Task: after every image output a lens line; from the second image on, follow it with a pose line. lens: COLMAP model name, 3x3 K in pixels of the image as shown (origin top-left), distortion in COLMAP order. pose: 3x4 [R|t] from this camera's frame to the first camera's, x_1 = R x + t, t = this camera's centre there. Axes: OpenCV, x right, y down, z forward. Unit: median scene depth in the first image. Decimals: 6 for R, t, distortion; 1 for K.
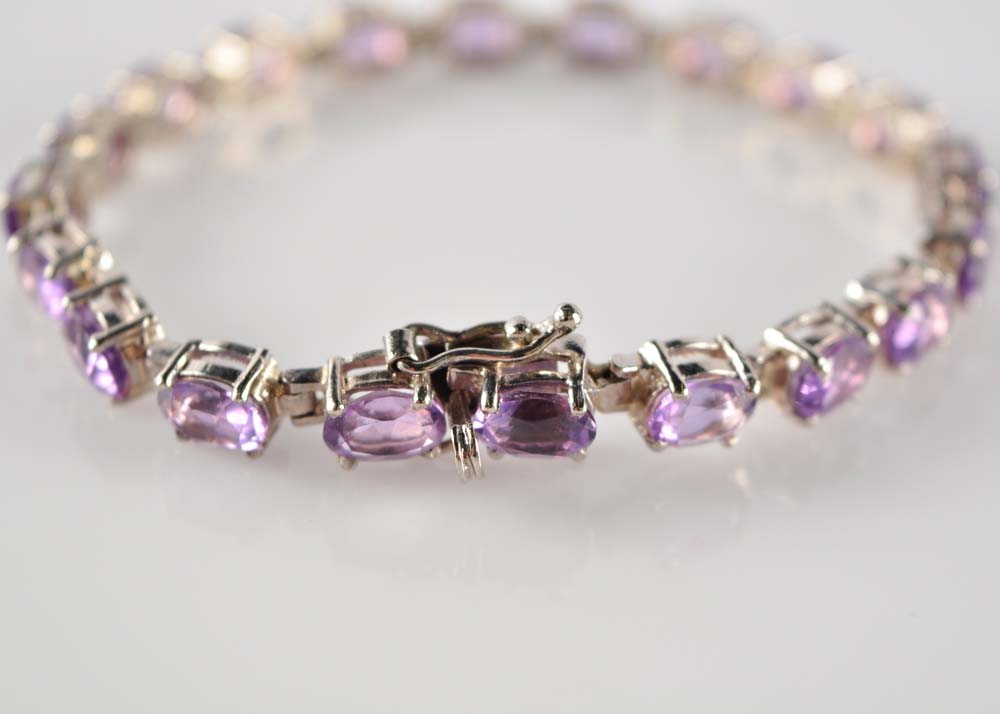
lens RADIAL K [[2477.9, 0, 500.0], [0, 2477.9, 357.0], [0, 0, 1]] dist [-0.000892, -0.318403]
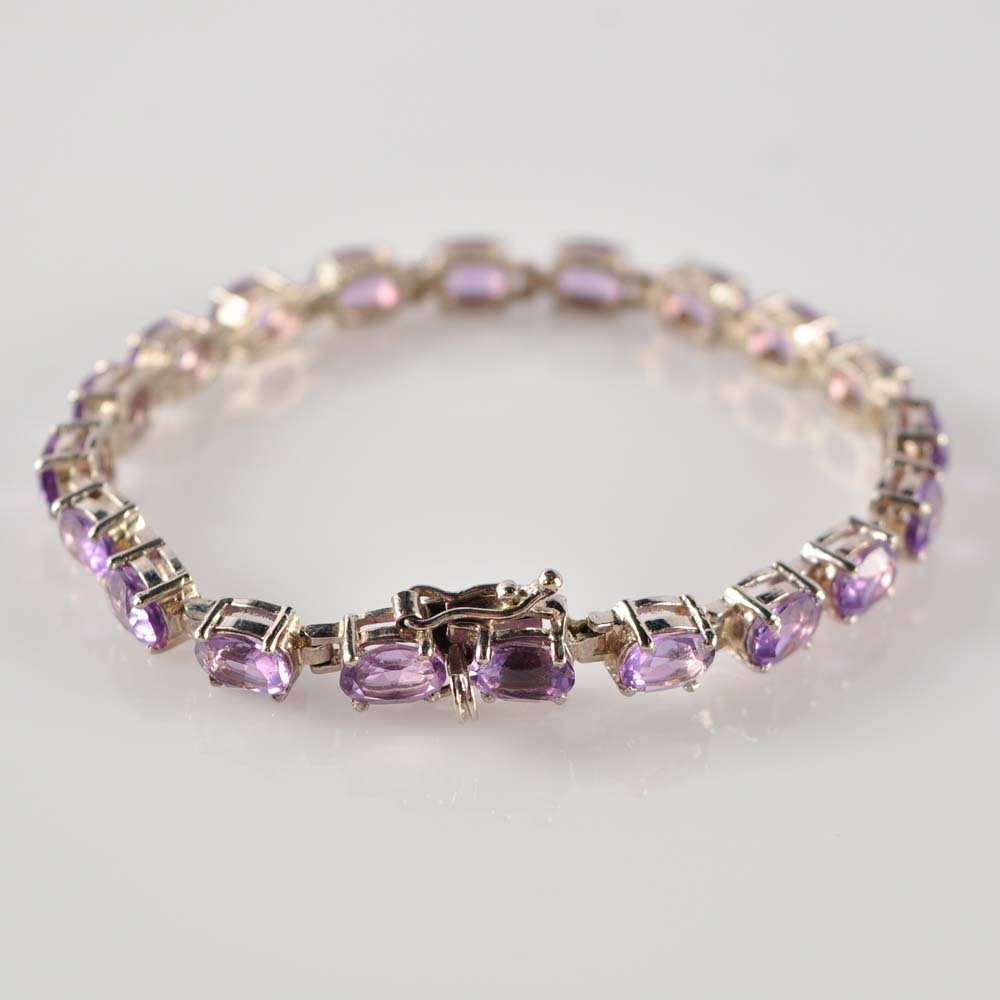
lens RADIAL K [[3518.8, 0, 500.0], [0, 3518.8, 500.0], [0, 0, 1]] dist [0.047999, 0.570515]
pose [[0.999998, 0.001194, 0.001356, 0.001342], [-0.001193, 0.999999, -0.000980, -0.051735], [-0.001357, 0.000978, 0.999999, -0.643913]]
